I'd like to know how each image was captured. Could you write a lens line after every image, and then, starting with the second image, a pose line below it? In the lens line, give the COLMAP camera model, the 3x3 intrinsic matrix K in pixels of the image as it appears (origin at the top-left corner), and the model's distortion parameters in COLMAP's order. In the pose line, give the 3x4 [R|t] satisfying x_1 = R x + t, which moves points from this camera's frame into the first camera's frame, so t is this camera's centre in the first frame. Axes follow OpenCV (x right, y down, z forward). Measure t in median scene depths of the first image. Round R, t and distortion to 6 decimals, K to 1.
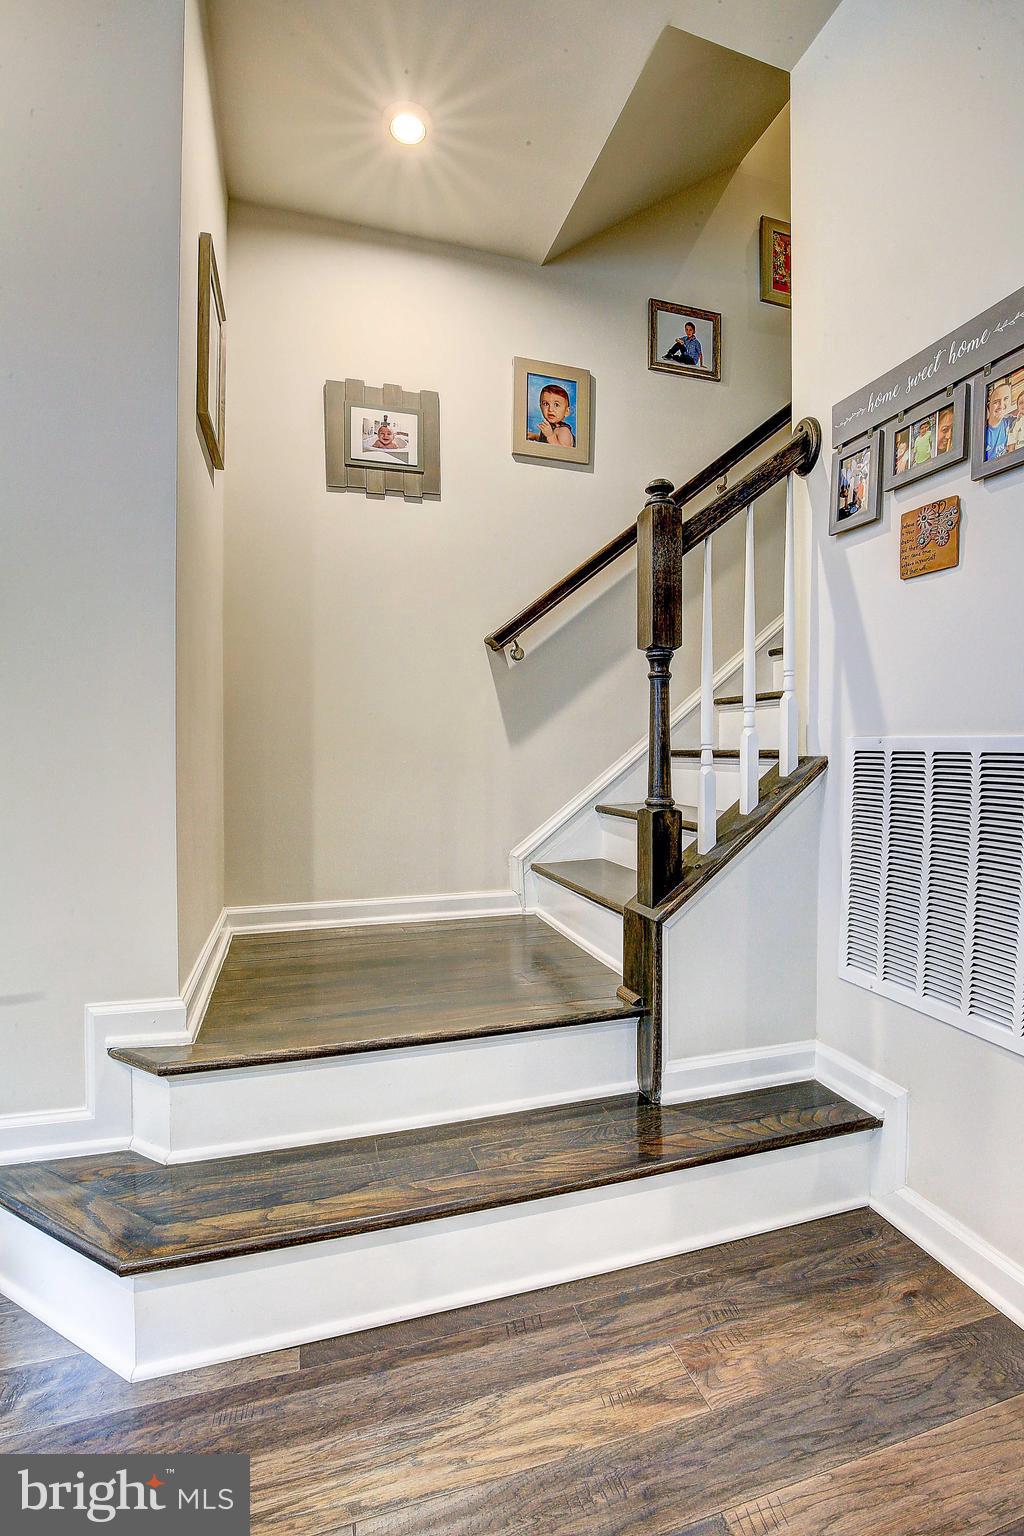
lens RADIAL K [[714.7, 0, 512.0], [0, 714.7, 768.0], [0, 0, 1]] dist [-0.010187, 0.001100]
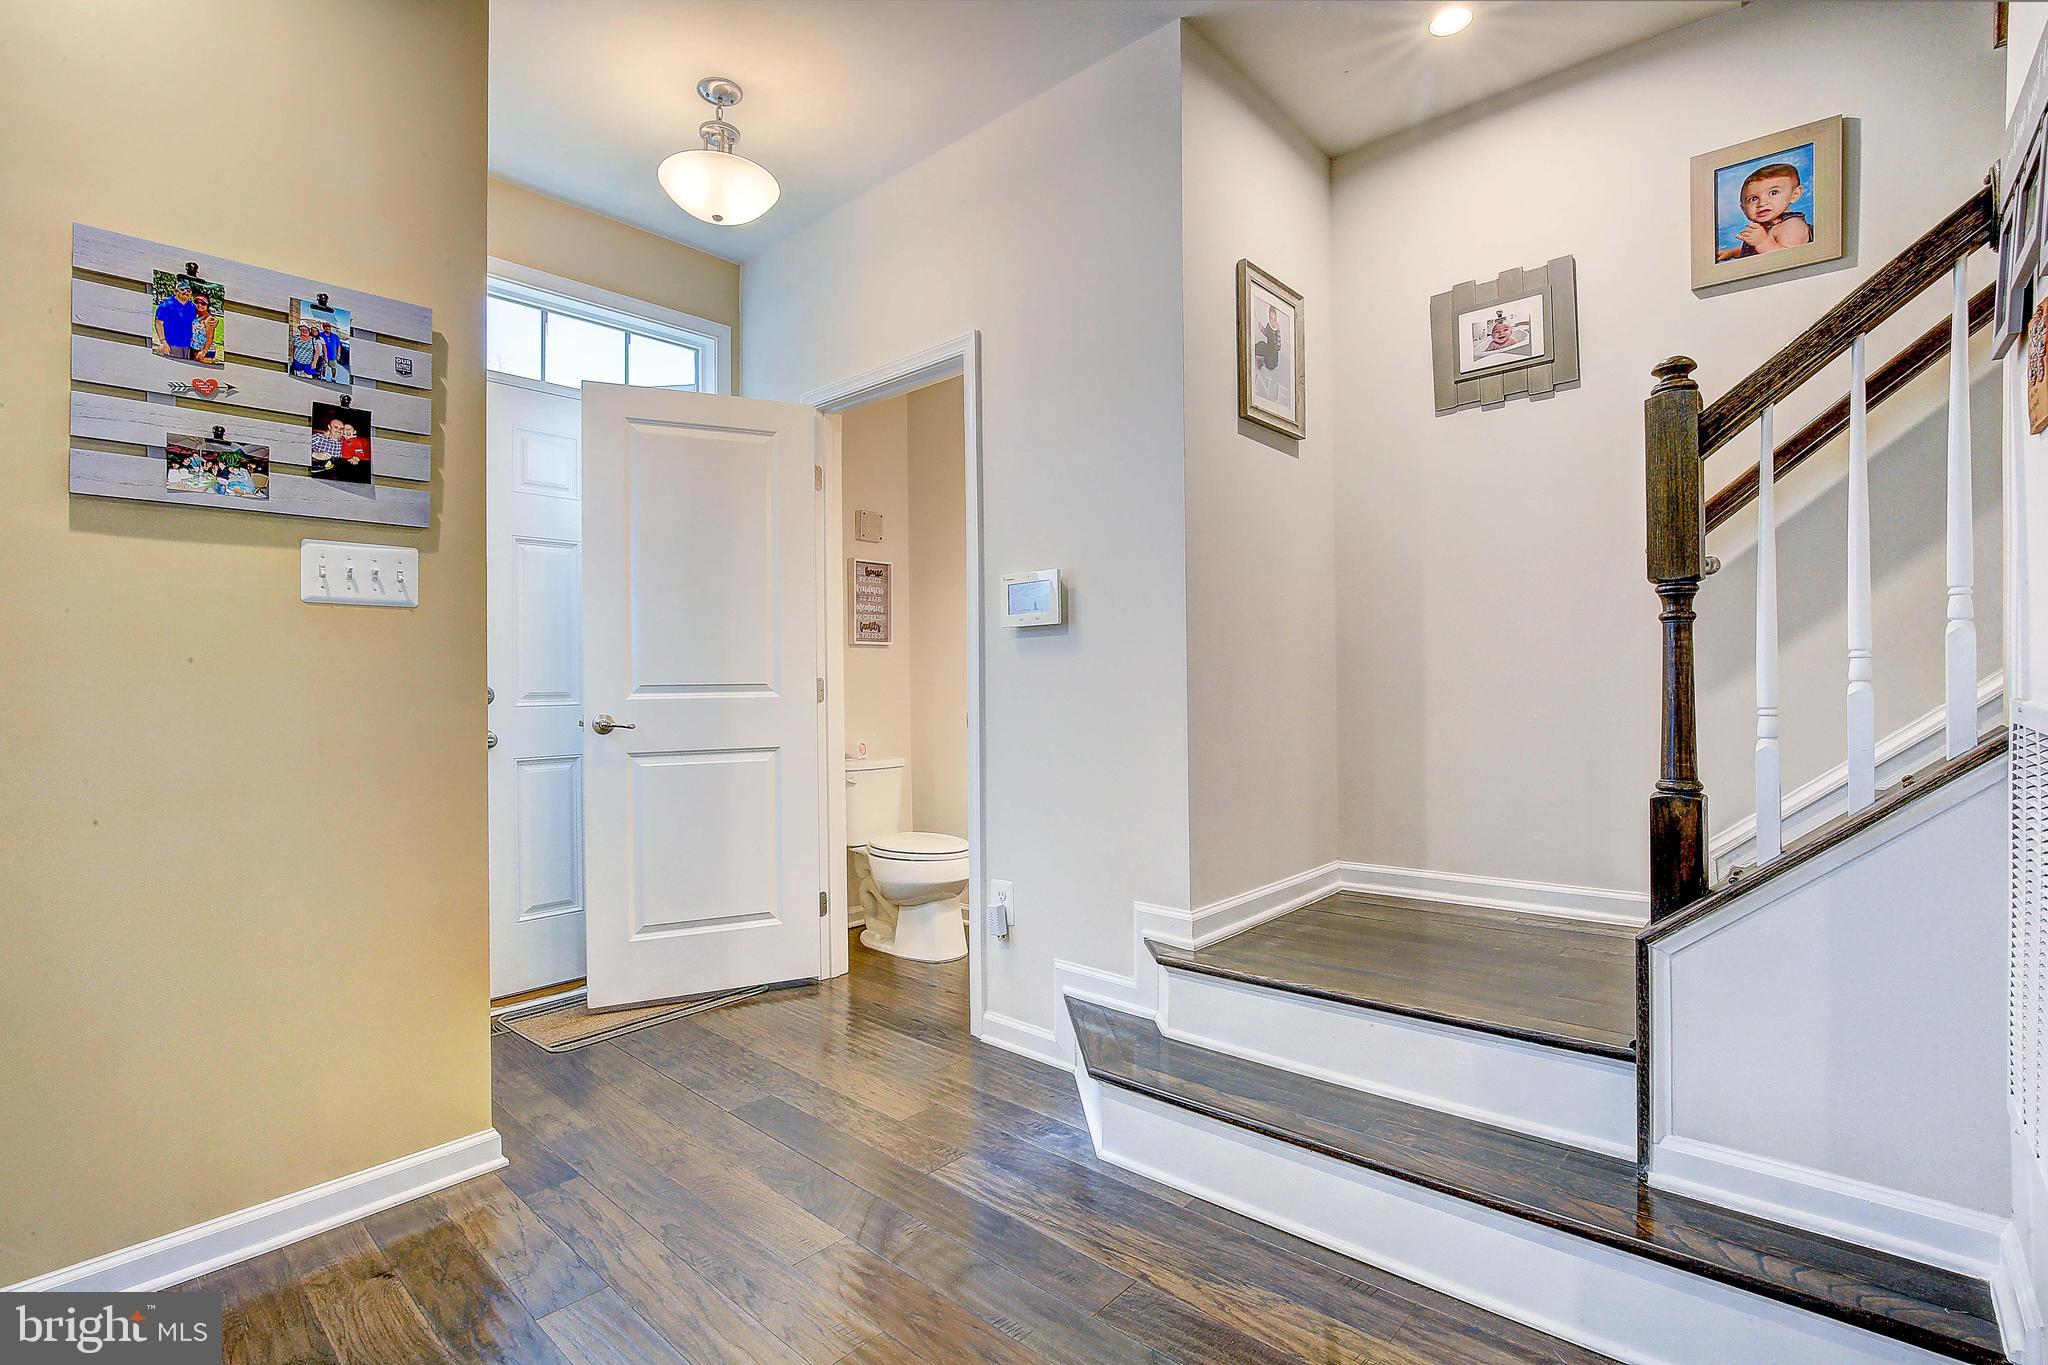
lens RADIAL K [[952.9, 0, 1026.3], [0, 952.9, 670.8], [0, 0, 1]] dist [-0.010187, 0.001100]
pose [[0.523885, -0.018496, -0.851588, 0.658299], [-0.009119, 0.999585, -0.027321, -0.036804], [0.851740, 0.022079, 0.523499, -0.092710]]
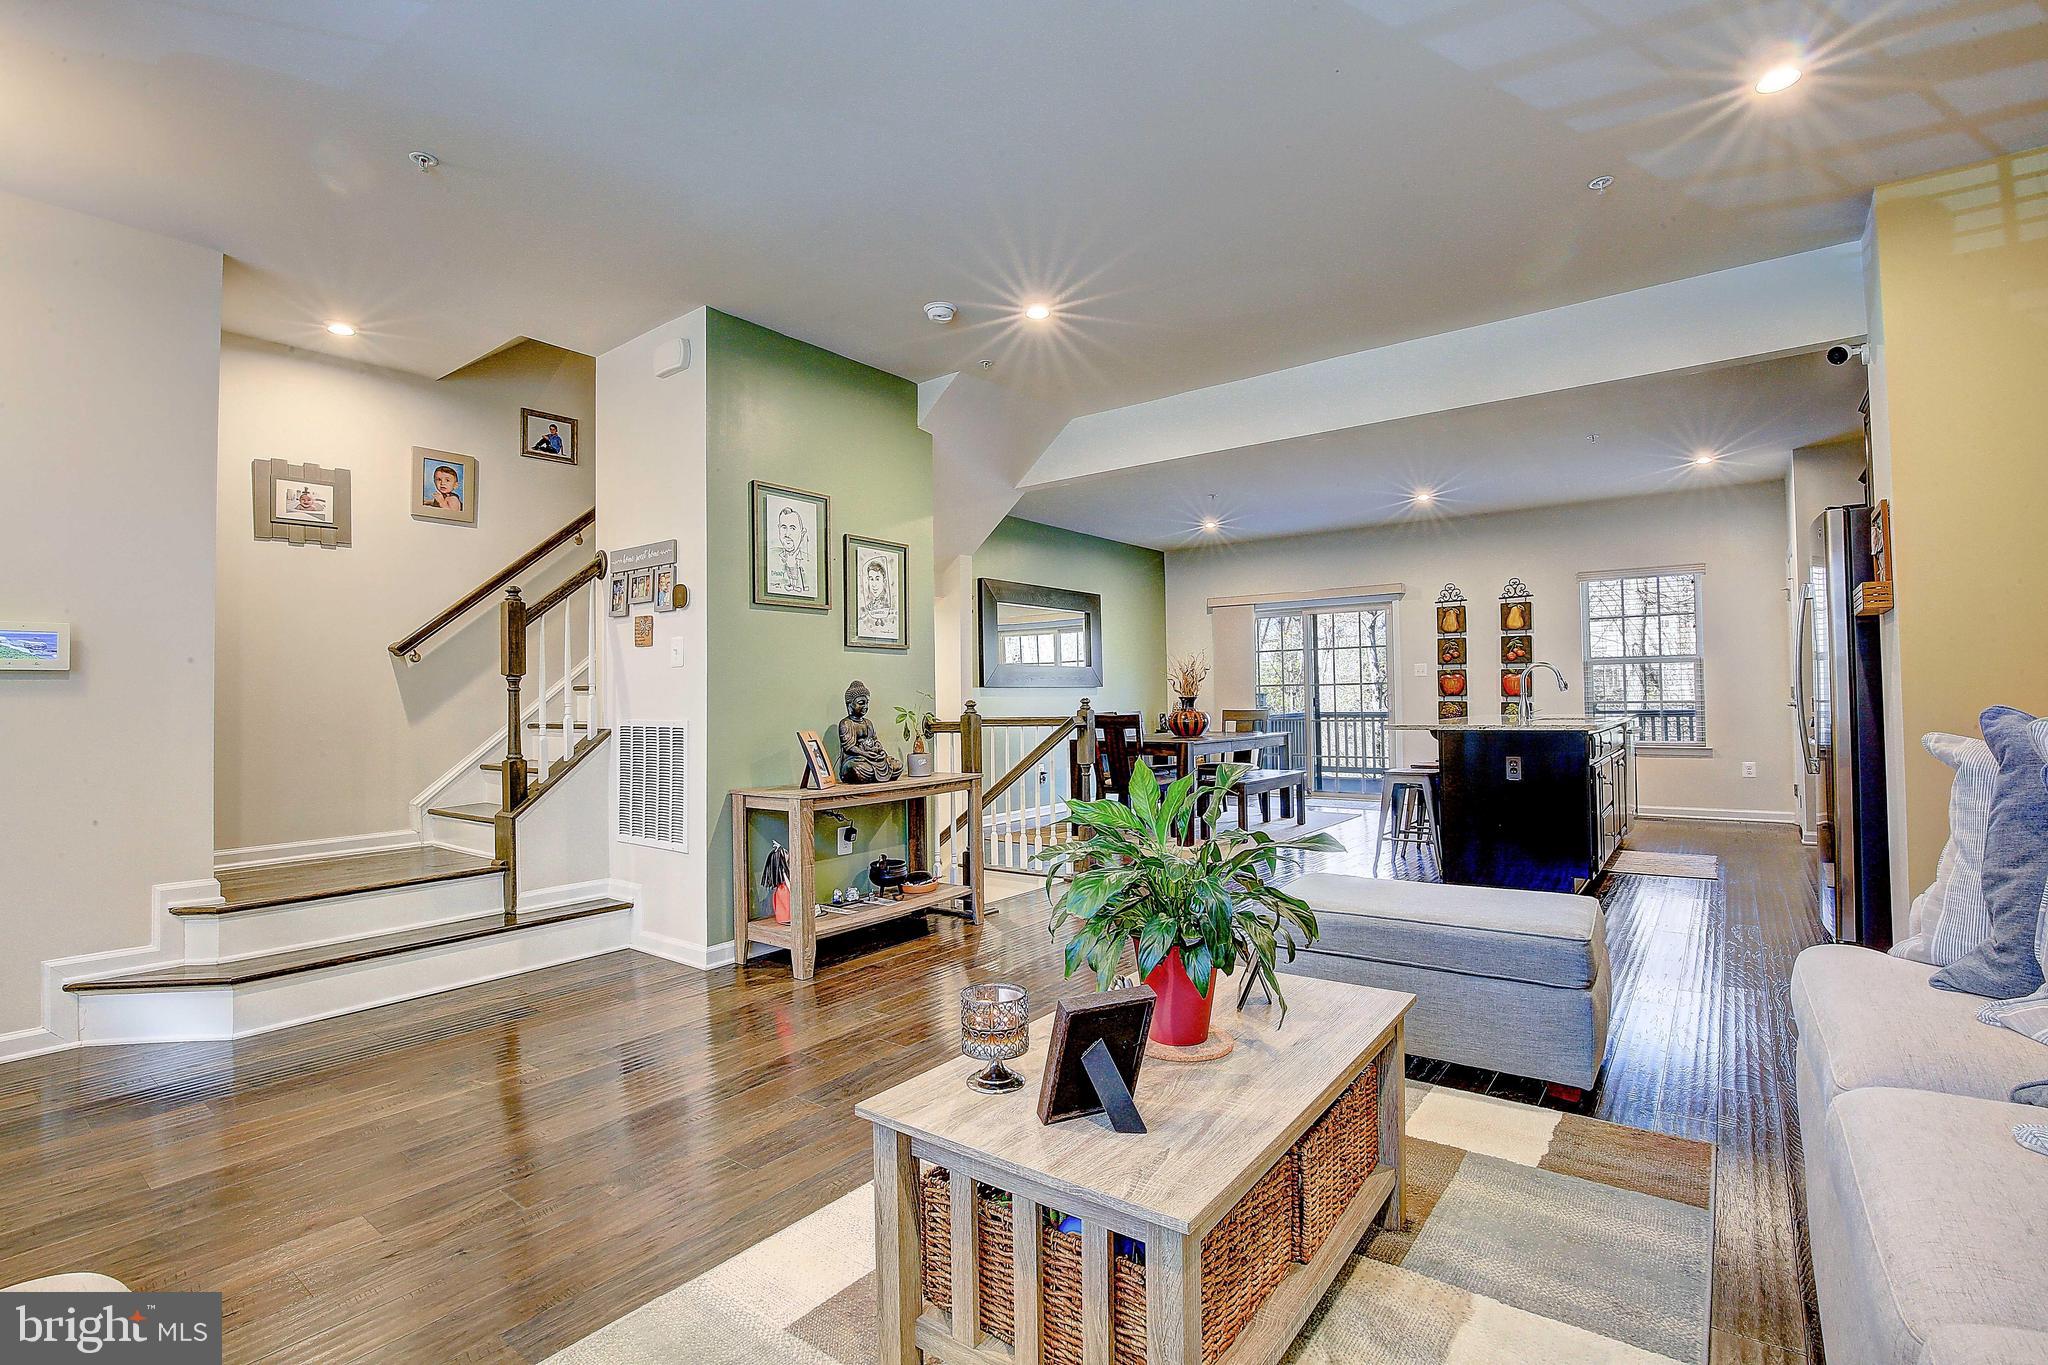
lens RADIAL K [[940.7, 0, 1015.3], [0, 940.7, 672.4], [0, 0, 1]] dist [-0.034830, 0.005720]
pose [[0.811421, -0.001159, 0.584461, -0.146137], [0.032702, 0.998521, -0.043421, -0.021909], [-0.583546, 0.054346, 0.810259, -1.652483]]
